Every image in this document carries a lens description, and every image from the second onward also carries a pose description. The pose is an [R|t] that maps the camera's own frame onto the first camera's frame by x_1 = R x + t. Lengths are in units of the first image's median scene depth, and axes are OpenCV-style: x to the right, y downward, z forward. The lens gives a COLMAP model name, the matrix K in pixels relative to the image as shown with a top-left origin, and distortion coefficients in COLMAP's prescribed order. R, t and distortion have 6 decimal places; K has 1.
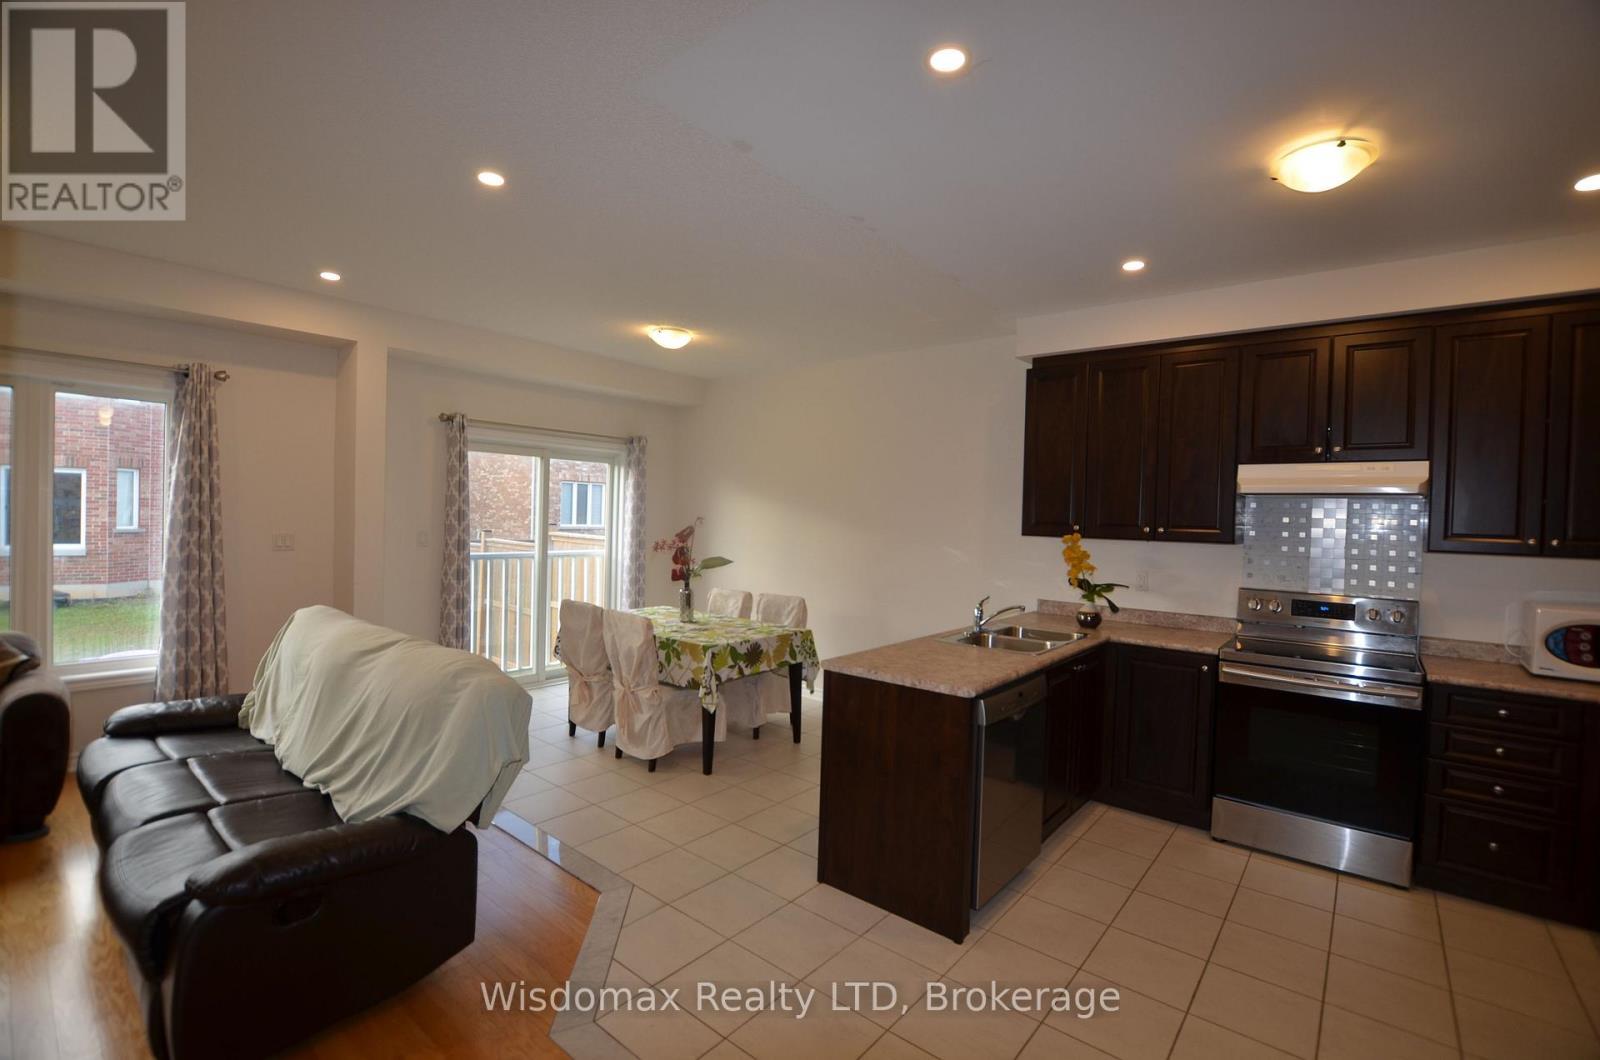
lens RADIAL K [[713.8, 0, 800.0], [0, 713.8, 530.0], [0, 0, 1]] dist [-0.030688, 0.000379]
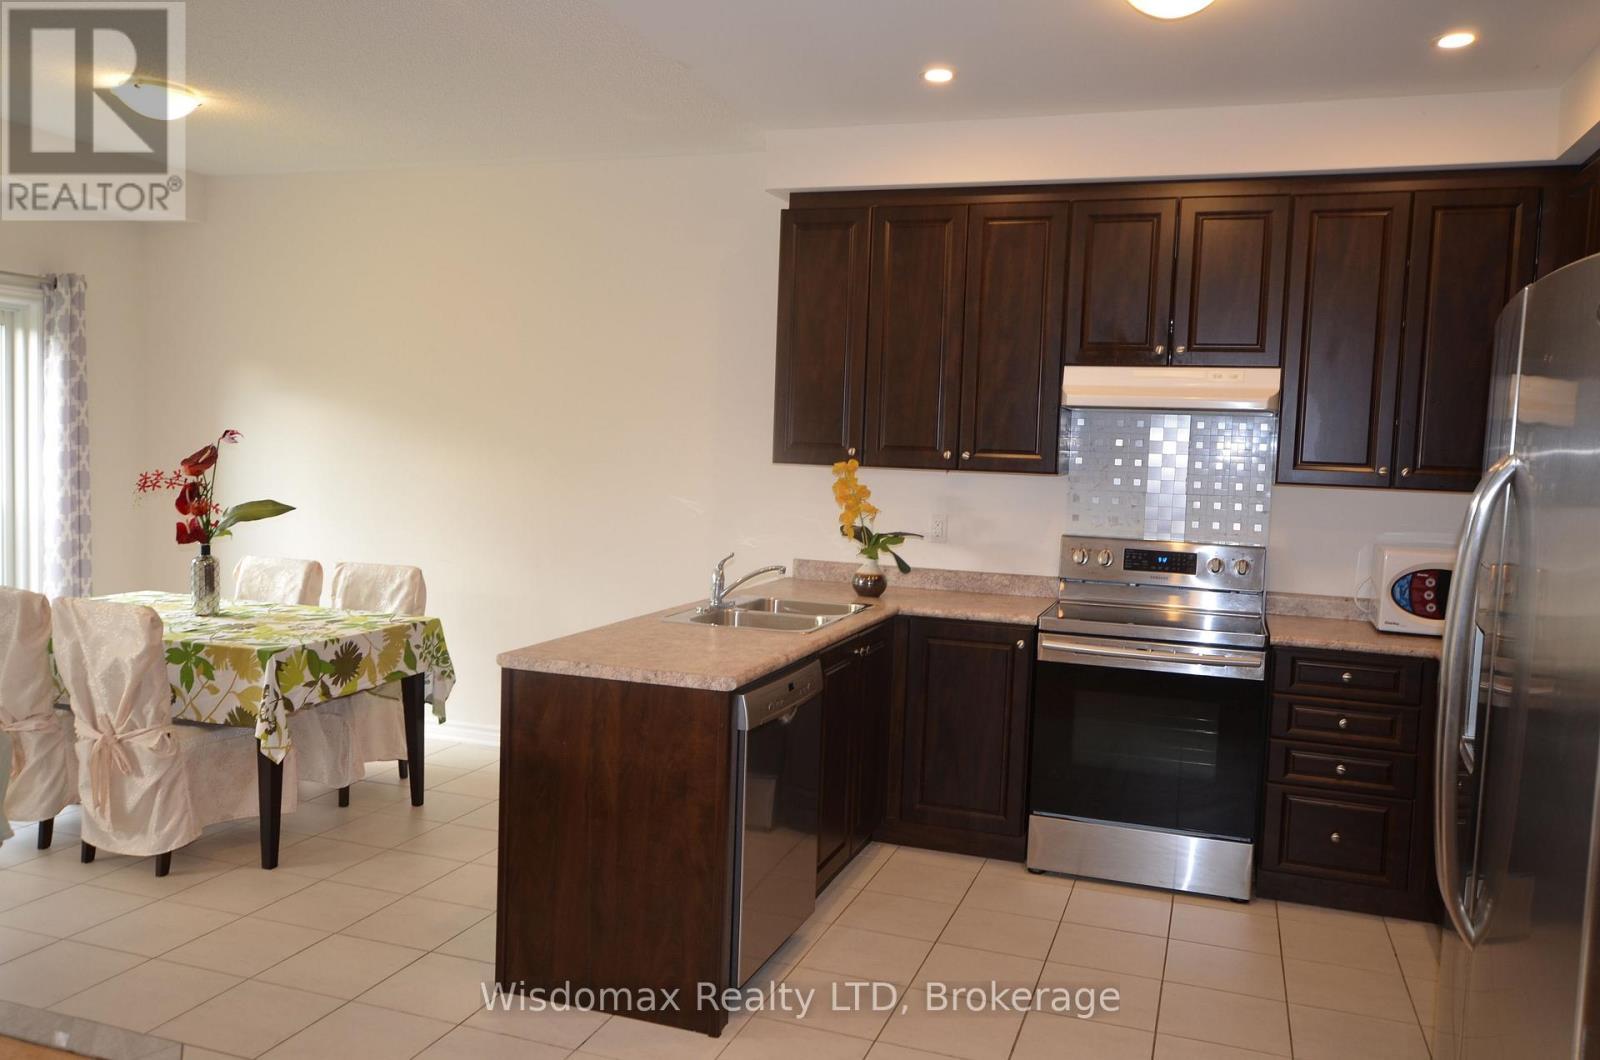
lens RADIAL K [[1244.8, 0, 800.0], [0, 1244.8, 530.0], [0, 0, 1]] dist [-0.005381, 0.008076]
pose [[0.937230, -0.016137, 0.348338, -0.084061], [-0.004255, 0.998325, 0.057696, 0.003370], [-0.348686, -0.055557, 0.935592, -0.116499]]
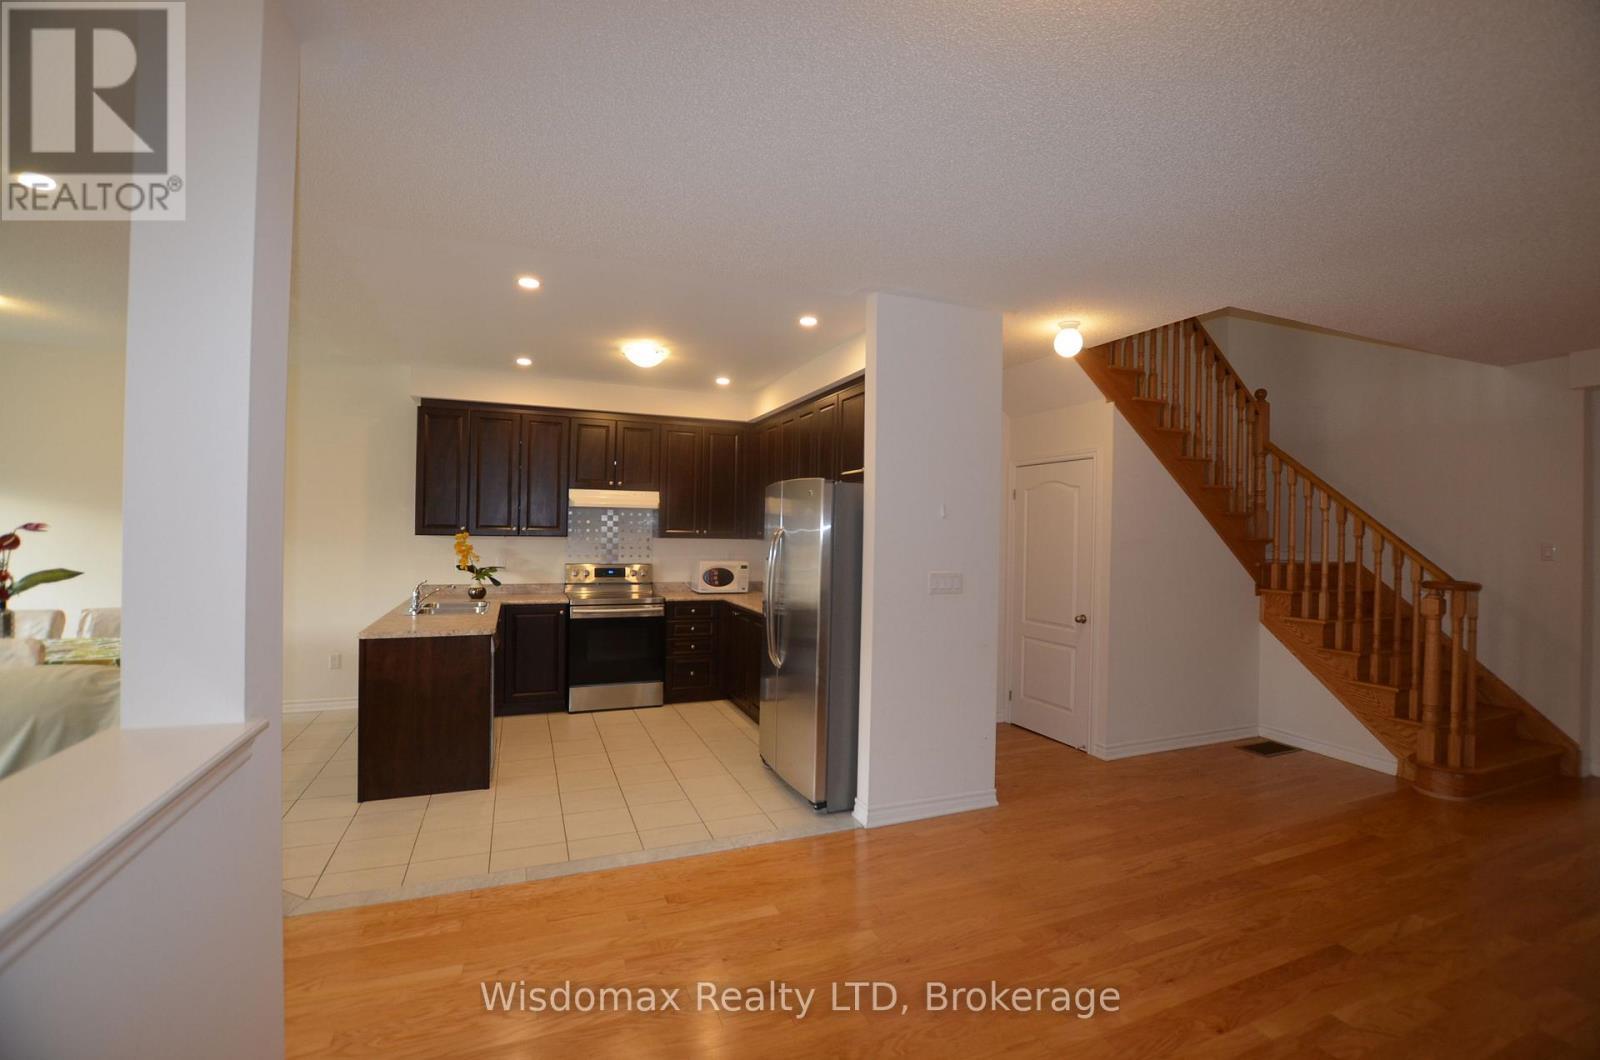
lens RADIAL K [[713.8, 0, 800.0], [0, 713.8, 530.0], [0, 0, 1]] dist [-0.030688, 0.000379]
pose [[0.485490, -0.018423, 0.874048, -0.557560], [0.016247, 0.999795, 0.012049, -0.007219], [-0.874091, 0.008351, 0.485690, -0.274714]]
